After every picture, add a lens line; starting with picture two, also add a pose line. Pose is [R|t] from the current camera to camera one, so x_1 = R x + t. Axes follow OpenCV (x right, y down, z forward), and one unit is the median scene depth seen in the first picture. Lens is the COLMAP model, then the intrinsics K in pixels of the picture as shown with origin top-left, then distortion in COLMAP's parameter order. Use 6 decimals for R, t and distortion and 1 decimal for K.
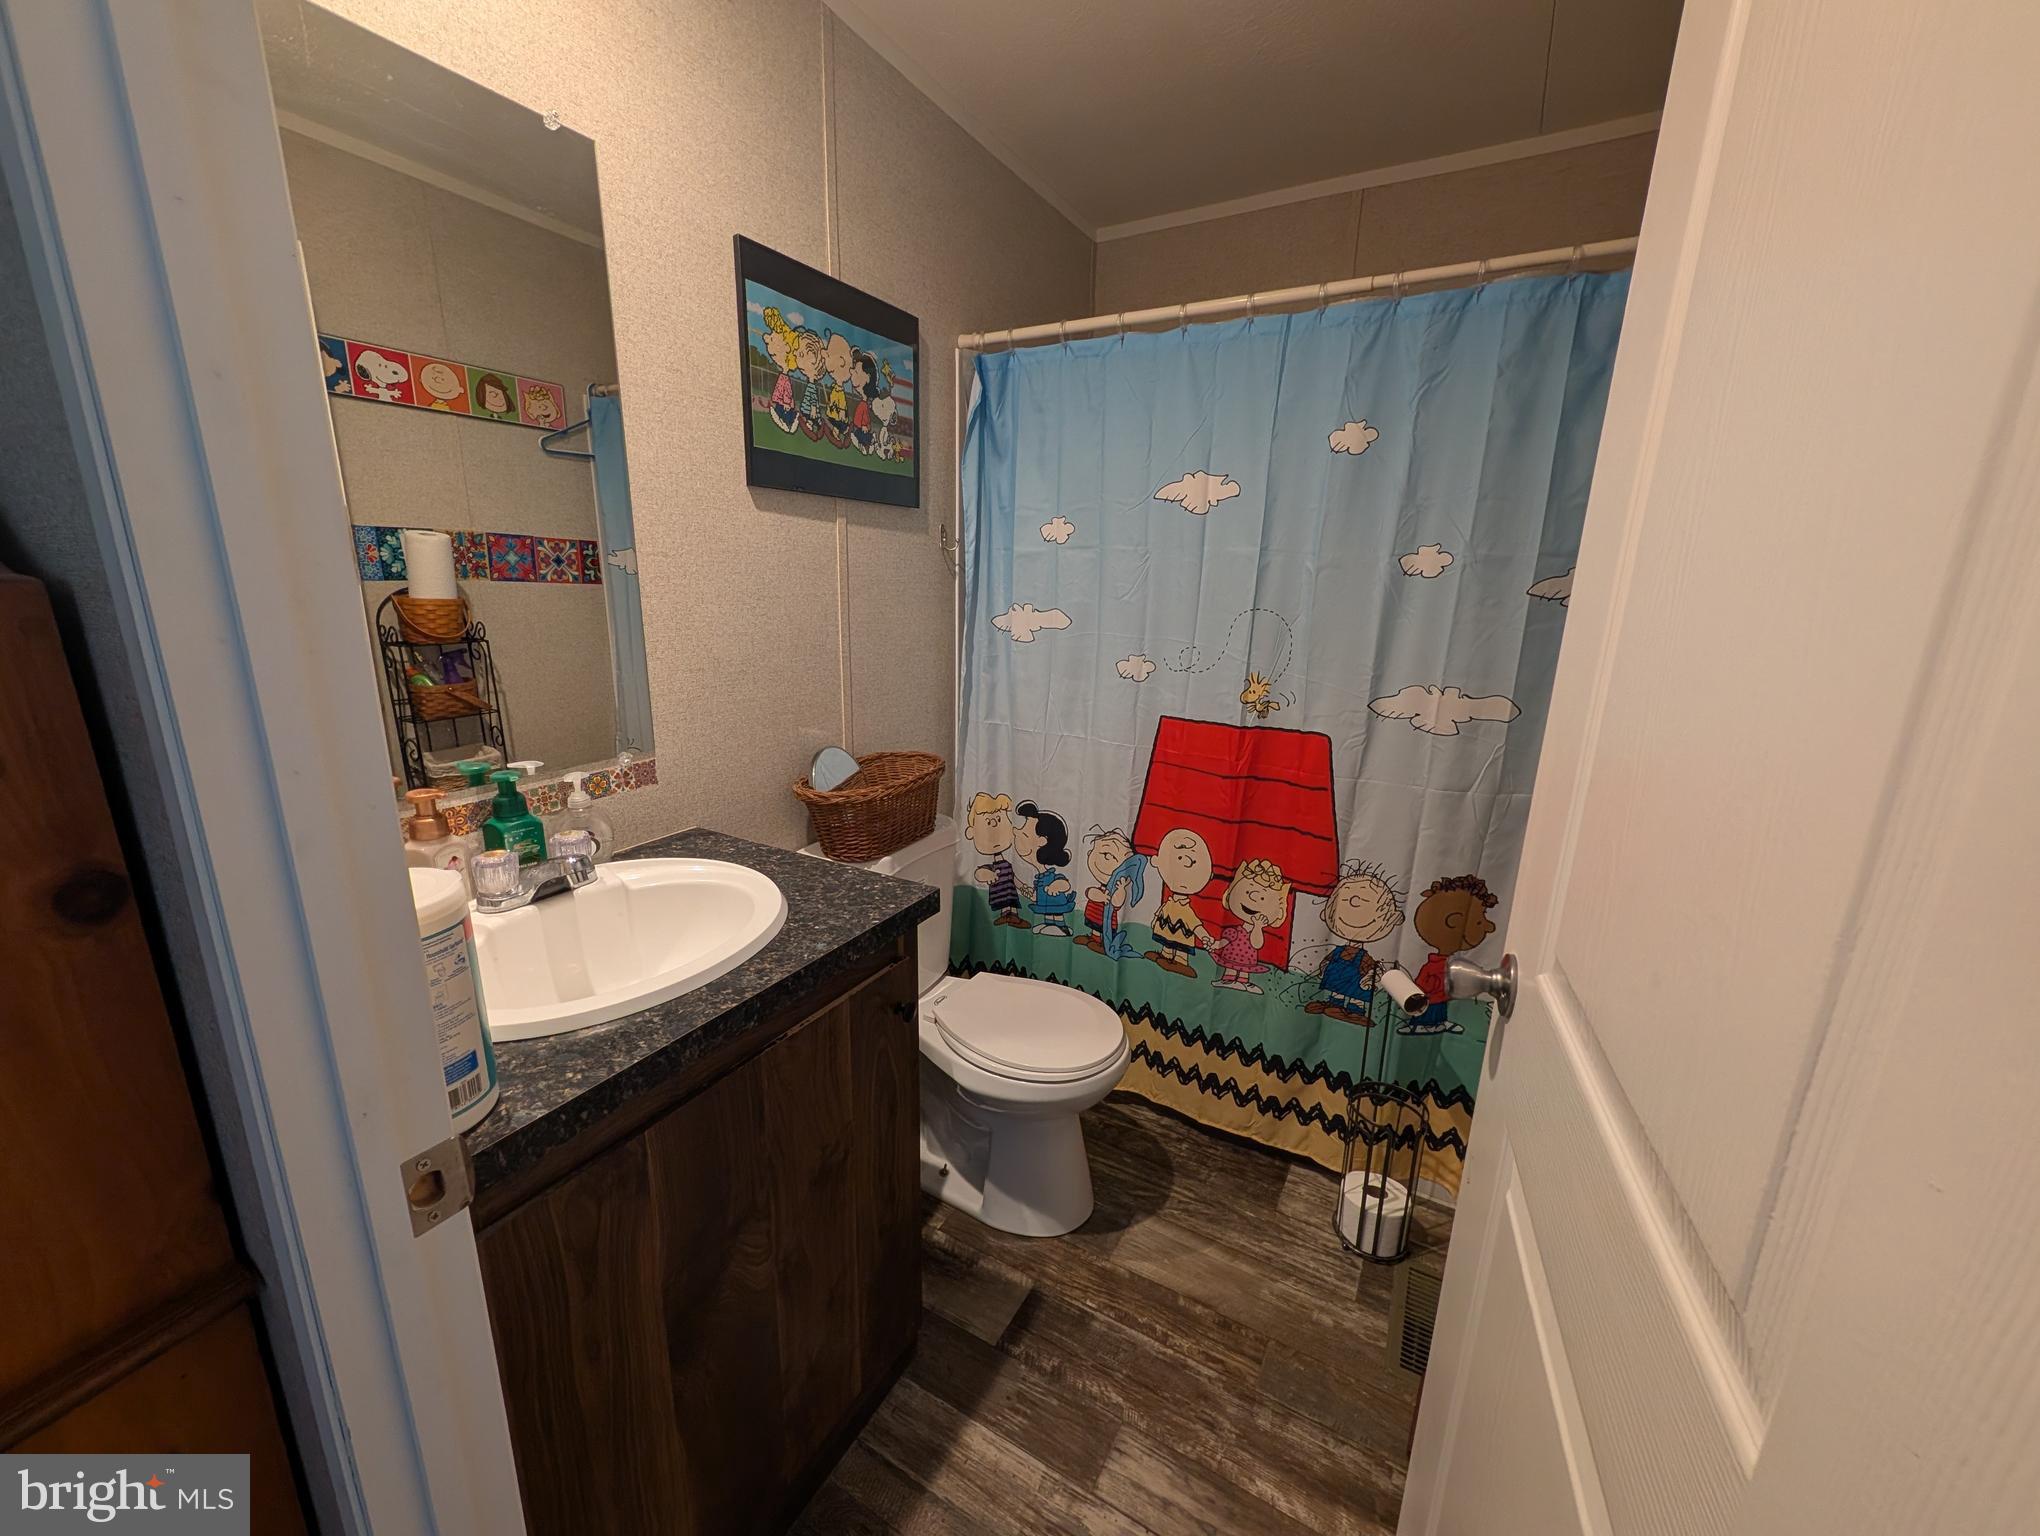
lens RADIAL K [[789.1, 0, 1016.8], [0, 789.1, 771.2], [0, 0, 1]] dist [-0.000098, 0.000346]
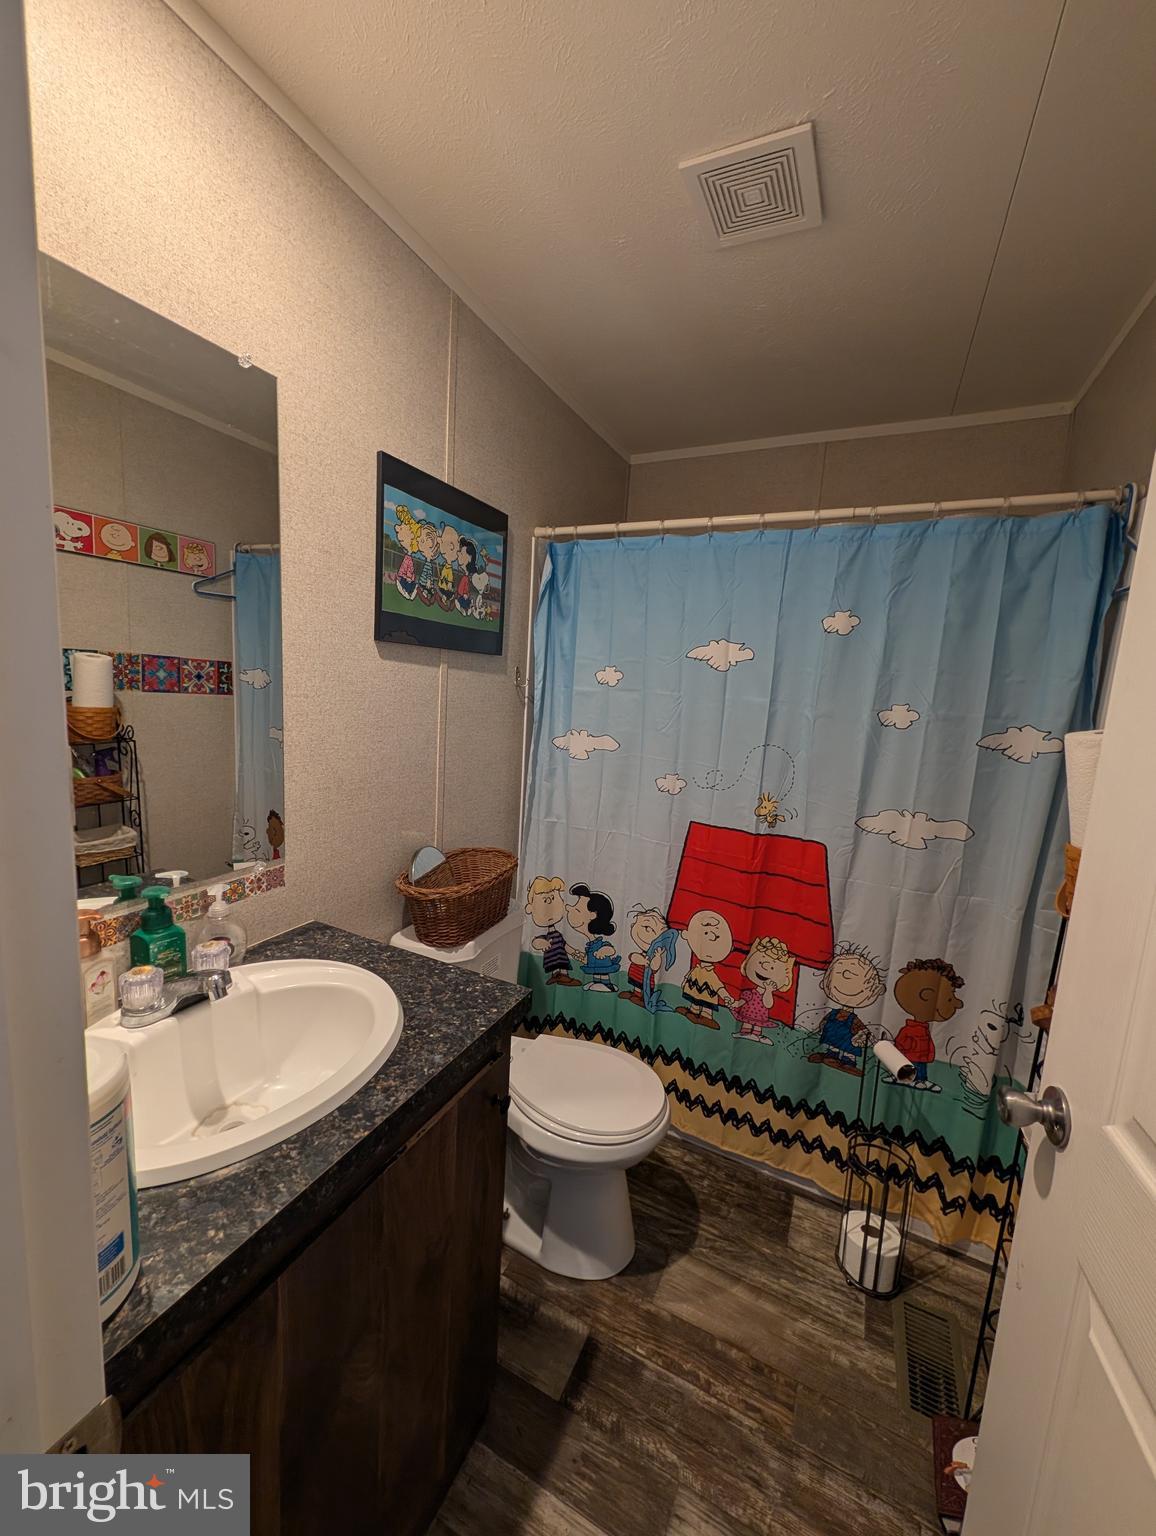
lens RADIAL K [[594.1, 0, 575.1], [0, 594.1, 765.6], [0, 0, 1]] dist [-0.000098, 0.000346]
pose [[0.997403, 0.027908, 0.066399, -0.079253], [-0.020804, 0.994214, -0.105379, -0.069768], [-0.068955, 0.103724, 0.992213, 0.067934]]
